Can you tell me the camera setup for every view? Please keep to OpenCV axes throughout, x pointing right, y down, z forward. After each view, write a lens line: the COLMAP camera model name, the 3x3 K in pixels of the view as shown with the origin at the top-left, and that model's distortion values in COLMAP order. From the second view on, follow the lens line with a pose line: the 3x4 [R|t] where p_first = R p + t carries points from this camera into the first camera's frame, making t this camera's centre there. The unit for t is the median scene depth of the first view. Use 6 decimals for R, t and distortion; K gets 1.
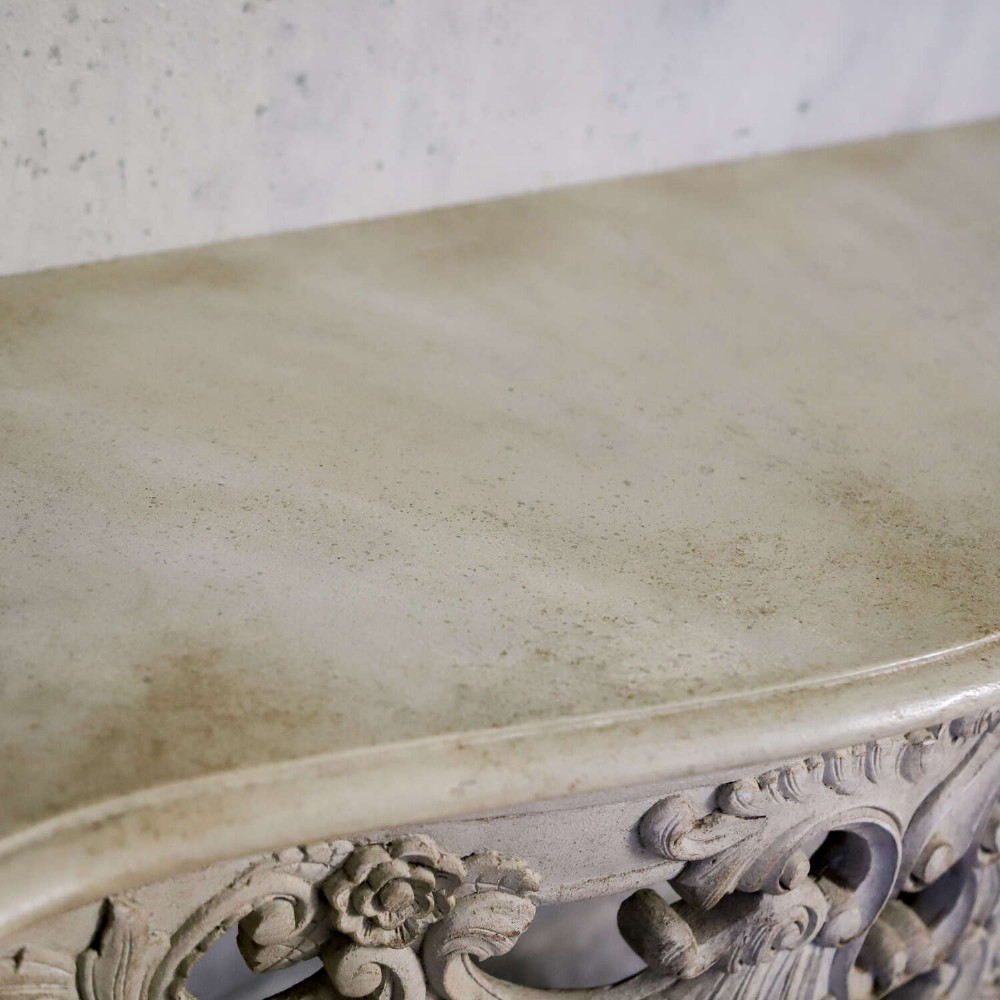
lens RADIAL K [[1535.2, 0, 476.0], [0, 1535.2, 500.0], [0, 0, 1]] dist [0.003835, -0.001136]
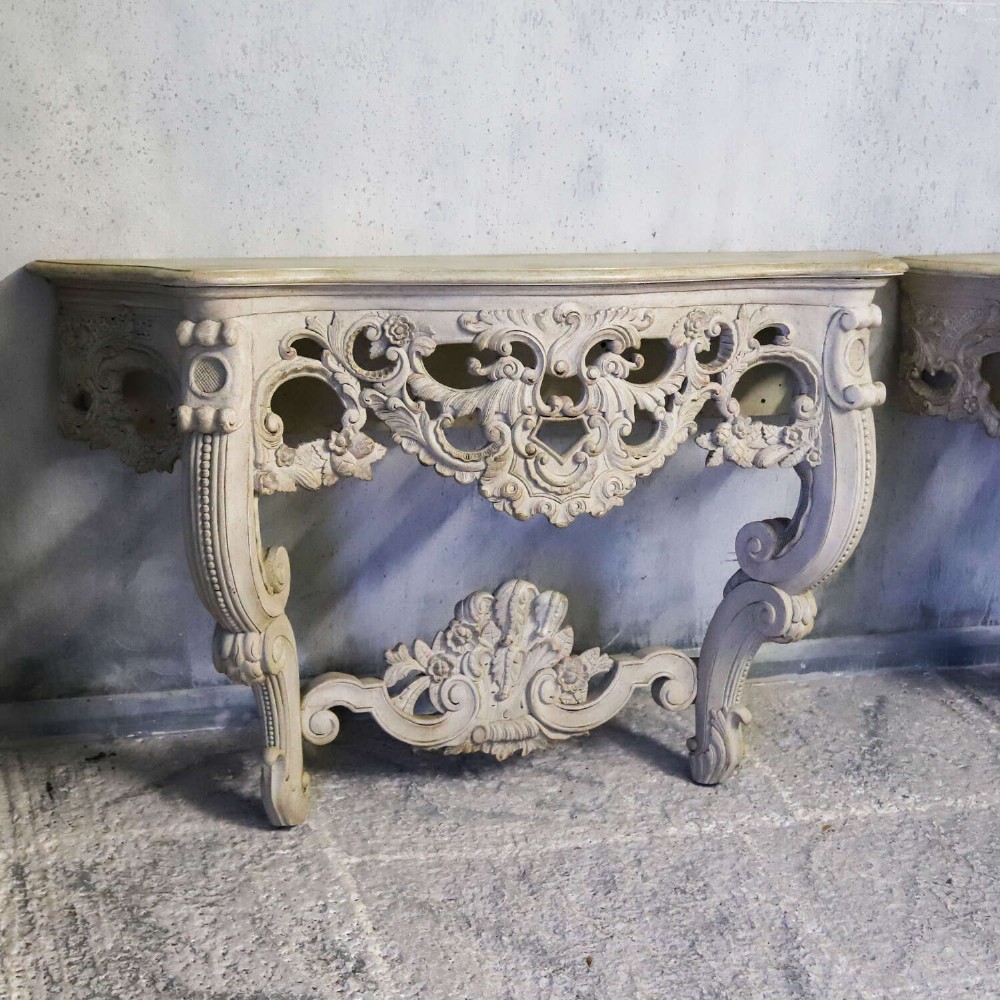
lens RADIAL K [[2072.0, 0, 499.7], [0, 2072.0, 480.4], [0, 0, 1]] dist [0.069954, 0.068563]
pose [[0.950091, -0.020511, -0.311298, 1.849877], [-0.092651, 0.934266, -0.344330, 2.407119], [0.297898, 0.355986, 0.885737, -3.603103]]
